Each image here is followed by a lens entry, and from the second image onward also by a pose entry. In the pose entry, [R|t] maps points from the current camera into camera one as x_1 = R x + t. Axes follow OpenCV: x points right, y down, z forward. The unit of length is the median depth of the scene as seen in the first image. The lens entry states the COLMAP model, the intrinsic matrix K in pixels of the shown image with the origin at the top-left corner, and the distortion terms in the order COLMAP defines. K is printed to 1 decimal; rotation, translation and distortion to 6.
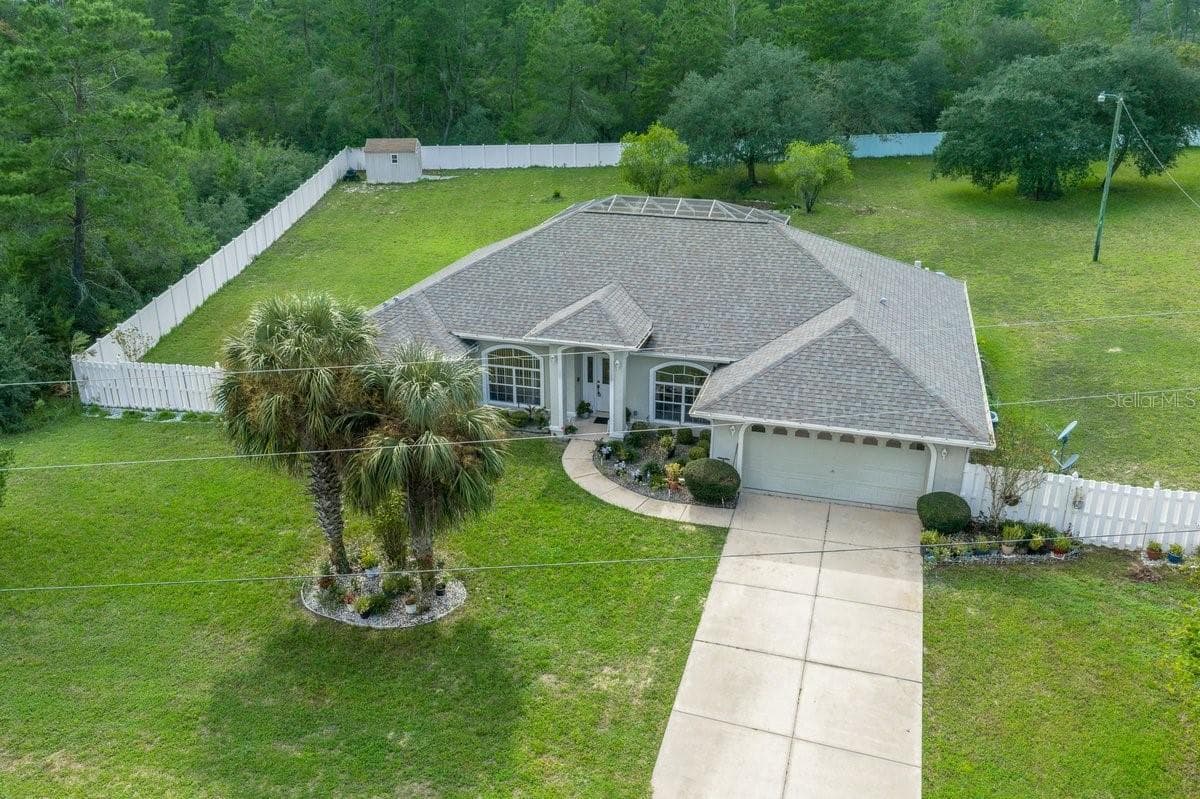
lens RADIAL K [[995.8, 0, 598.9], [0, 995.8, 403.6], [0, 0, 1]] dist [0.008586, -0.004562]
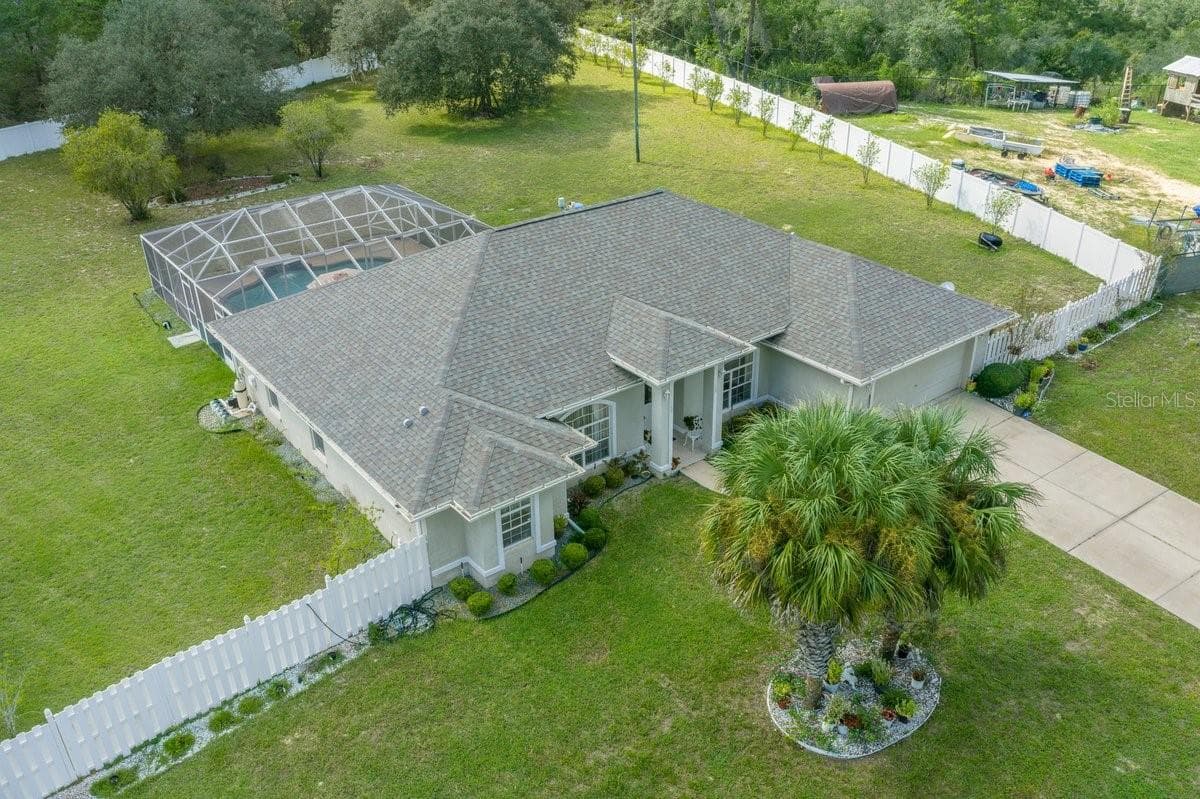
lens RADIAL K [[995.8, 0, 598.9], [0, 995.8, 403.6], [0, 0, 1]] dist [0.008586, -0.004562]
pose [[0.595481, -0.385282, 0.704954, -0.790851], [0.320974, 0.918517, 0.230872, -0.291975], [-0.736463, 0.088792, 0.670625, 0.501404]]
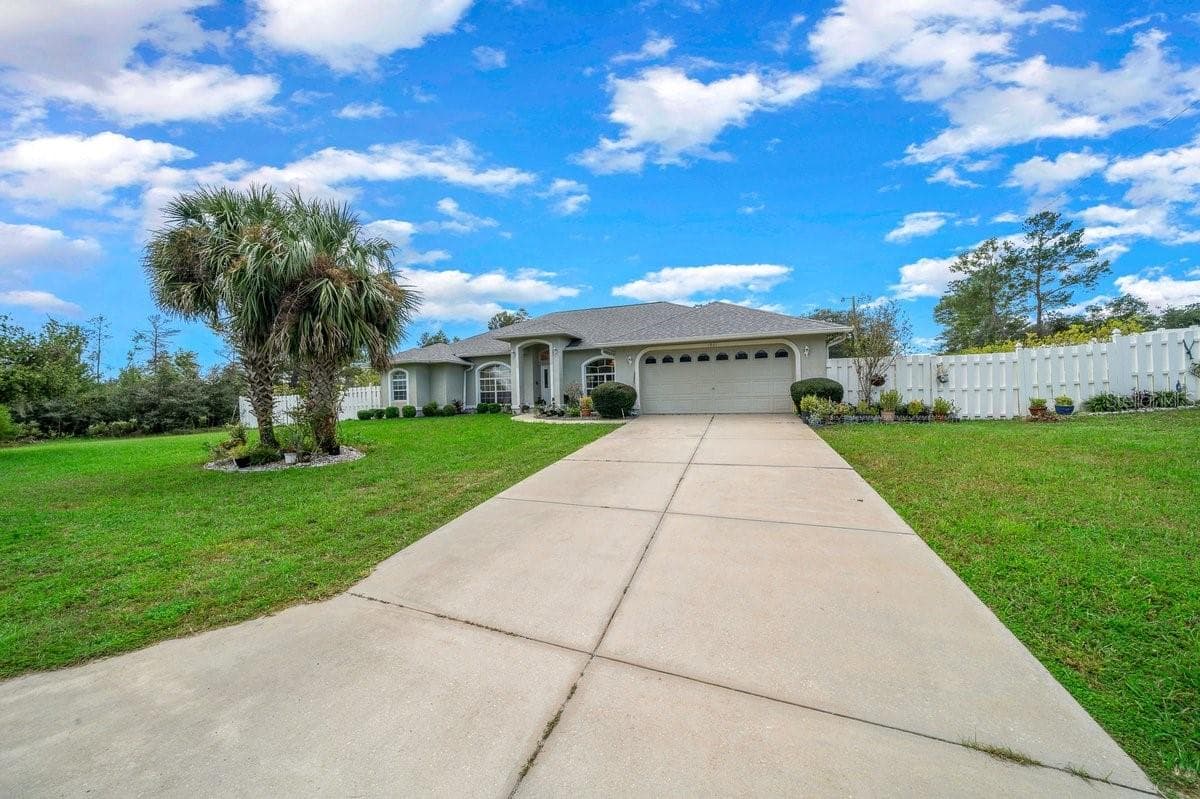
lens RADIAL K [[406.7, 0, 605.3], [0, 406.7, 396.7], [0, 0, 1]] dist [0.000084, 0.000052]
pose [[0.998888, -0.023305, -0.040992, 0.123380], [0.006296, 0.927458, -0.373874, 0.259858], [0.046732, 0.373200, 0.926573, 0.538273]]
